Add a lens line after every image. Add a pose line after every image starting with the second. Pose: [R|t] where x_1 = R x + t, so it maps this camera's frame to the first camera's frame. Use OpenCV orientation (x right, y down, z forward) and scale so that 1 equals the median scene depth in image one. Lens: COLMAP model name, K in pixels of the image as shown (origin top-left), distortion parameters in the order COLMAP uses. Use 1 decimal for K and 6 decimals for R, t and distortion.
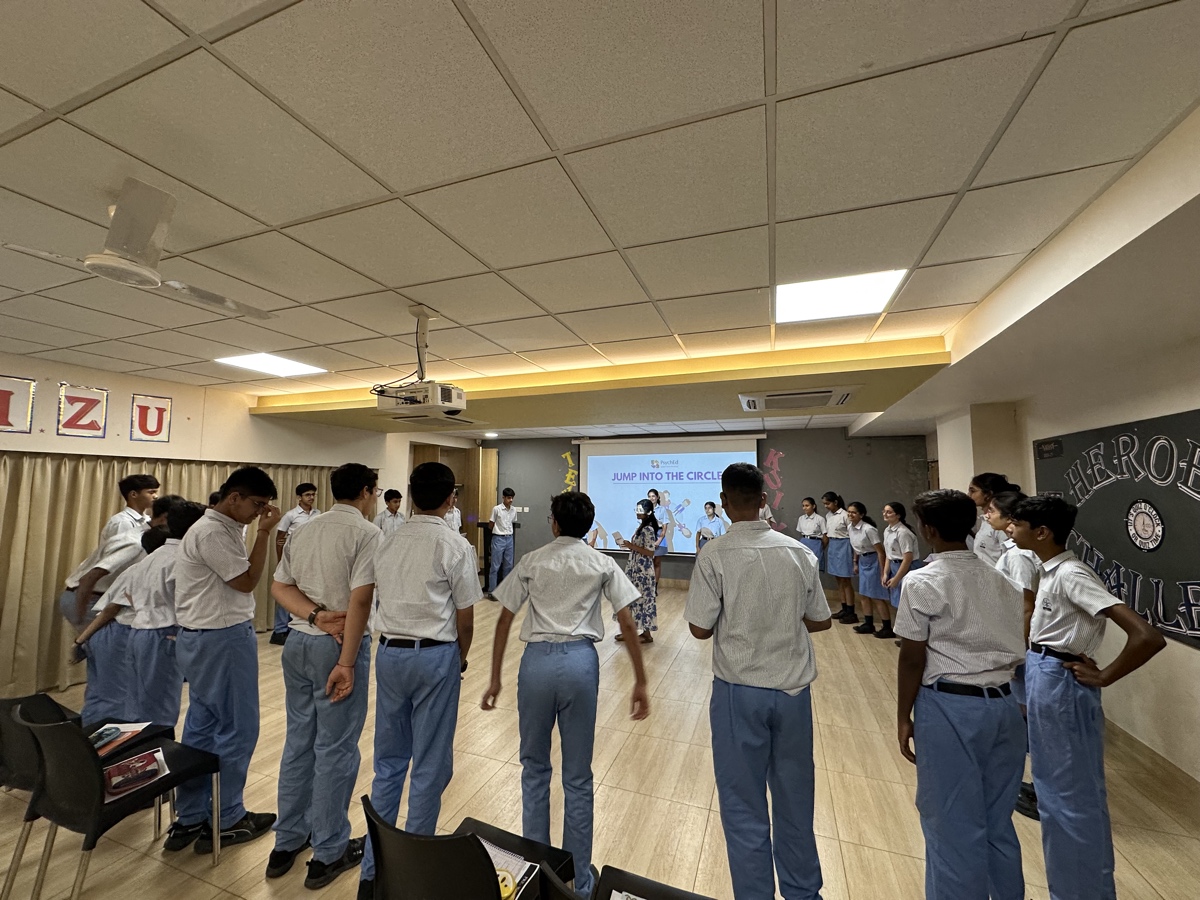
lens RADIAL K [[477.7, 0, 604.2], [0, 477.7, 450.5], [0, 0, 1]] dist [-0.016504, -0.000132]
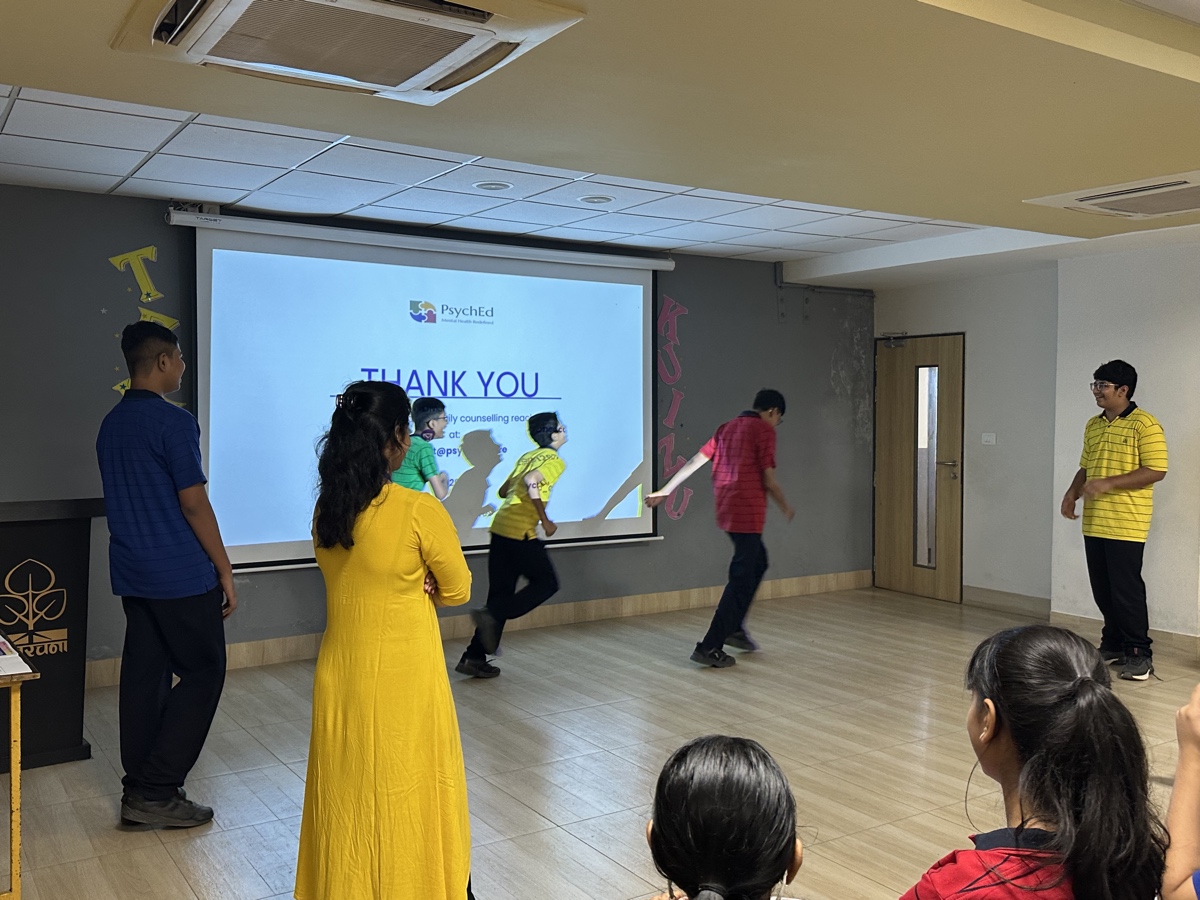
lens RADIAL K [[1098.0, 0, 610.0], [0, 1098.0, 458.6], [0, 0, 1]] dist [0.071931, 0.000000]
pose [[0.591152, -0.041931, 0.805470, -0.575253], [-0.062471, 0.993267, 0.097557, 0.056874], [-0.804137, -0.107989, 0.584552, 0.458011]]
